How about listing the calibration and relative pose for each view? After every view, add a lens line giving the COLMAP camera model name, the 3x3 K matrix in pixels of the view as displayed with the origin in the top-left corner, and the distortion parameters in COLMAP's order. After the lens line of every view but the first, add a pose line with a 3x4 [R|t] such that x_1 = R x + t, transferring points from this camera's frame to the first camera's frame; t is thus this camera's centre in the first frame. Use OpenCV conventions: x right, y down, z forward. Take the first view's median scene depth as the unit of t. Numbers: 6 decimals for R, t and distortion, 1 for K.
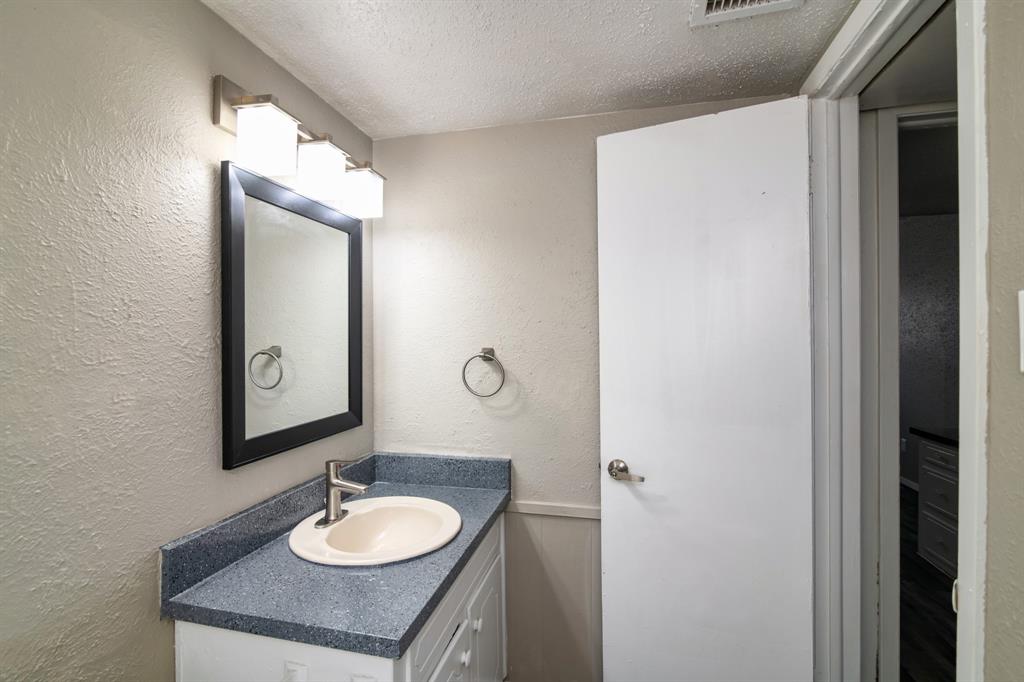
lens RADIAL K [[467.5, 0, 510.8], [0, 467.5, 342.8], [0, 0, 1]] dist [-0.002473, 0.001499]
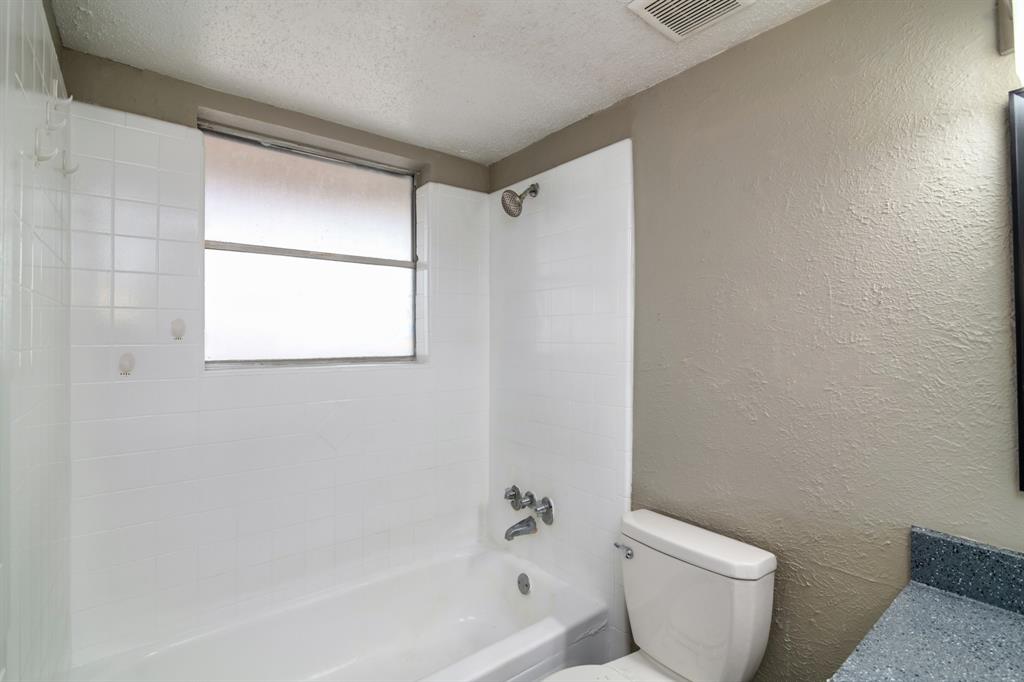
lens RADIAL K [[467.5, 0, 512.1], [0, 467.5, 336.0], [0, 0, 1]] dist [-0.002473, 0.001499]
pose [[-0.613347, -0.002972, -0.789808, 0.653529], [-0.004323, 0.999991, -0.000405, 0.028836], [0.789802, 0.003166, -0.613354, 1.024132]]
